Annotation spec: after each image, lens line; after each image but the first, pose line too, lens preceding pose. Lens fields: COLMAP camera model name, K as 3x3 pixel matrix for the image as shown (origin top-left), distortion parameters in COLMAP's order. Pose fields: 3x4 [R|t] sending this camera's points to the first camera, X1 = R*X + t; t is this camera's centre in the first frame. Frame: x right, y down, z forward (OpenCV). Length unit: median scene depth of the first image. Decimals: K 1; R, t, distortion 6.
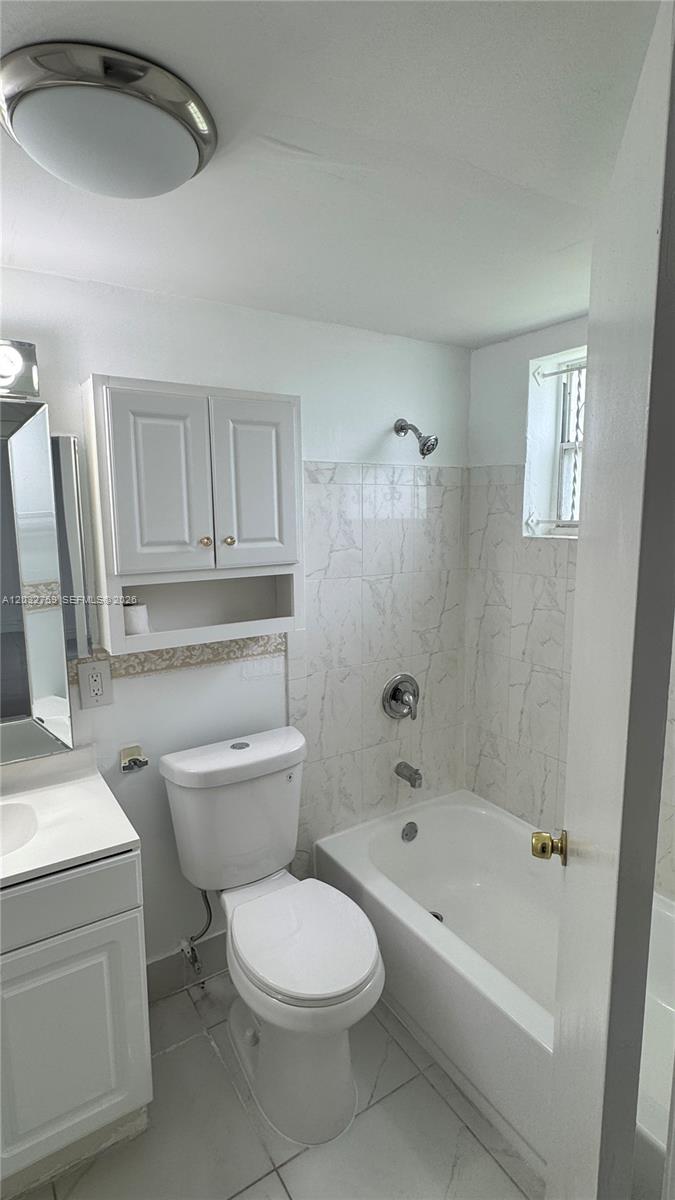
lens RADIAL K [[606.0, 0, 339.1], [0, 606.0, 594.9], [0, 0, 1]] dist [-0.002266, -0.000846]
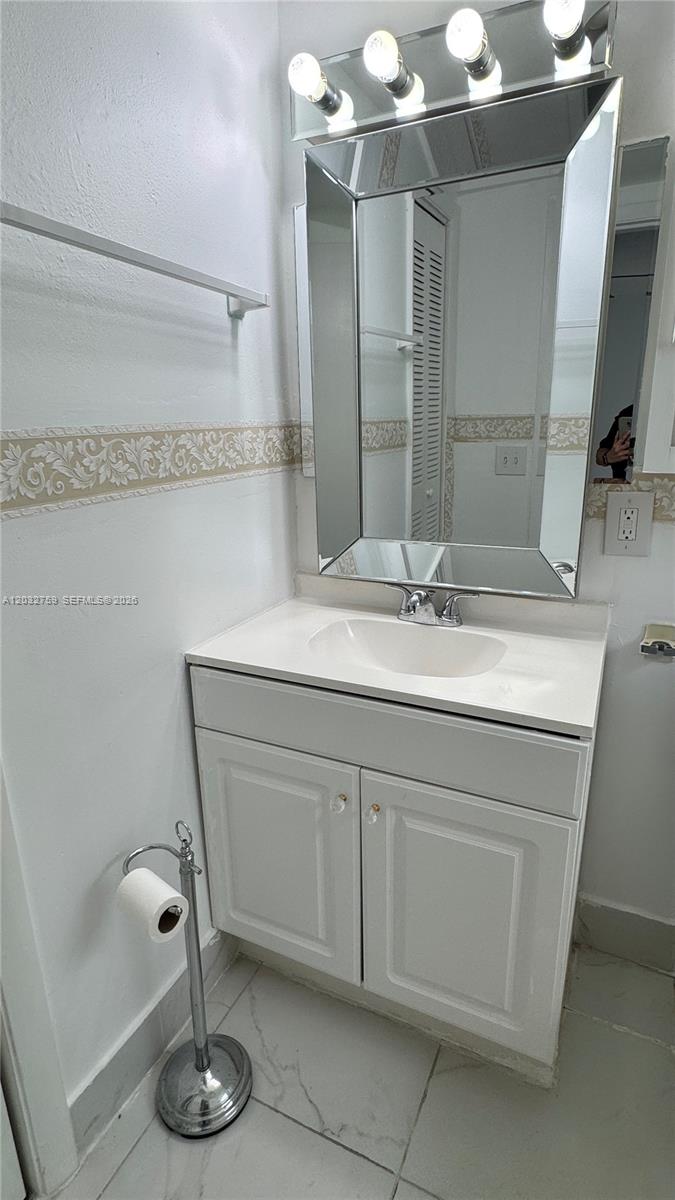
lens RADIAL K [[606.0, 0, 339.1], [0, 606.0, 594.9], [0, 0, 1]] dist [-0.002266, -0.000846]
pose [[0.519870, 0.227750, -0.823326, 0.033231], [-0.113517, 0.973675, 0.197662, 0.128726], [0.846670, -0.009297, 0.532038, 0.328522]]
